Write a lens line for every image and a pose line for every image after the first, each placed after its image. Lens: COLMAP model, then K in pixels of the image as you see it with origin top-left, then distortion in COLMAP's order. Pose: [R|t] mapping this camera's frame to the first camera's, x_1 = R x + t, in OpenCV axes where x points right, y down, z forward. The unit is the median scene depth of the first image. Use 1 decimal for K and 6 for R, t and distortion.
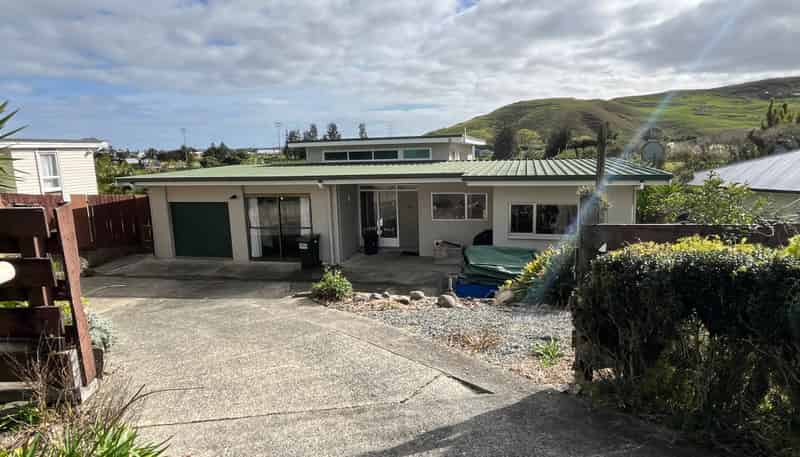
lens RADIAL K [[479.2, 0, 403.4], [0, 479.2, 227.3], [0, 0, 1]] dist [-0.003051, -0.000270]
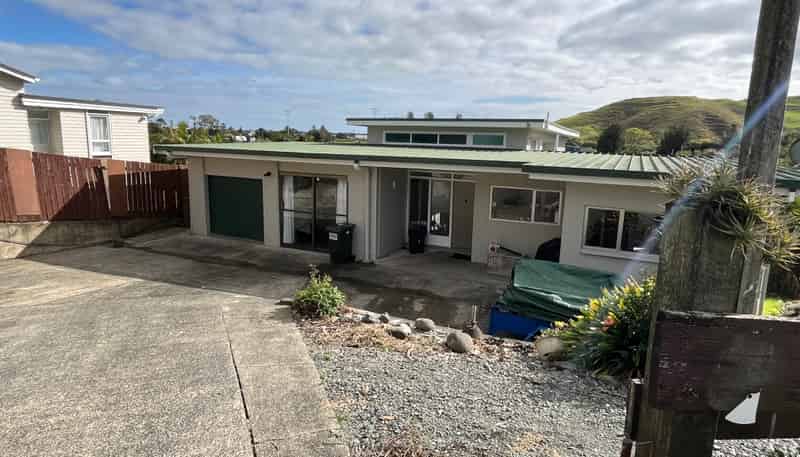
lens RADIAL K [[479.2, 0, 403.4], [0, 479.2, 227.3], [0, 0, 1]] dist [-0.003051, -0.000270]
pose [[0.978815, 0.090199, -0.183810, 0.064719], [-0.086700, 0.995869, 0.026999, -0.010206], [0.185486, -0.010491, 0.982591, 0.167646]]
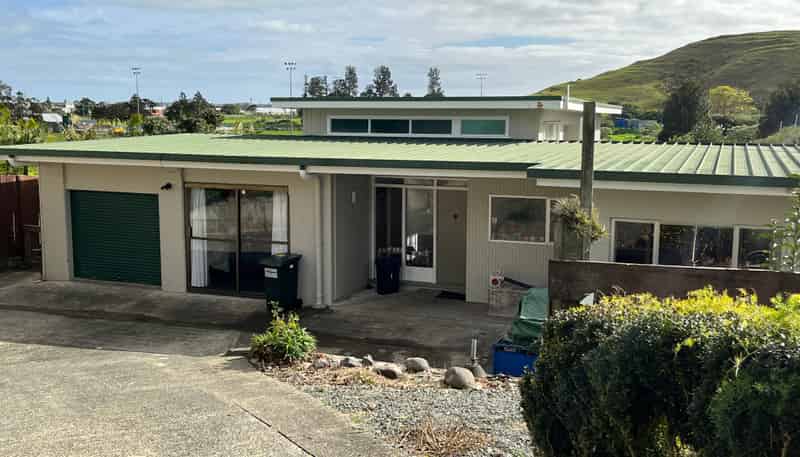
lens RADIAL K [[830.7, 0, 403.3], [0, 830.7, 226.7], [0, 0, 1]] dist [0.113010, -0.293622]
pose [[0.992021, 0.050289, -0.115608, 0.069594], [-0.053282, 0.998316, -0.022946, -0.003401], [0.114260, 0.028923, 0.993030, -0.024369]]
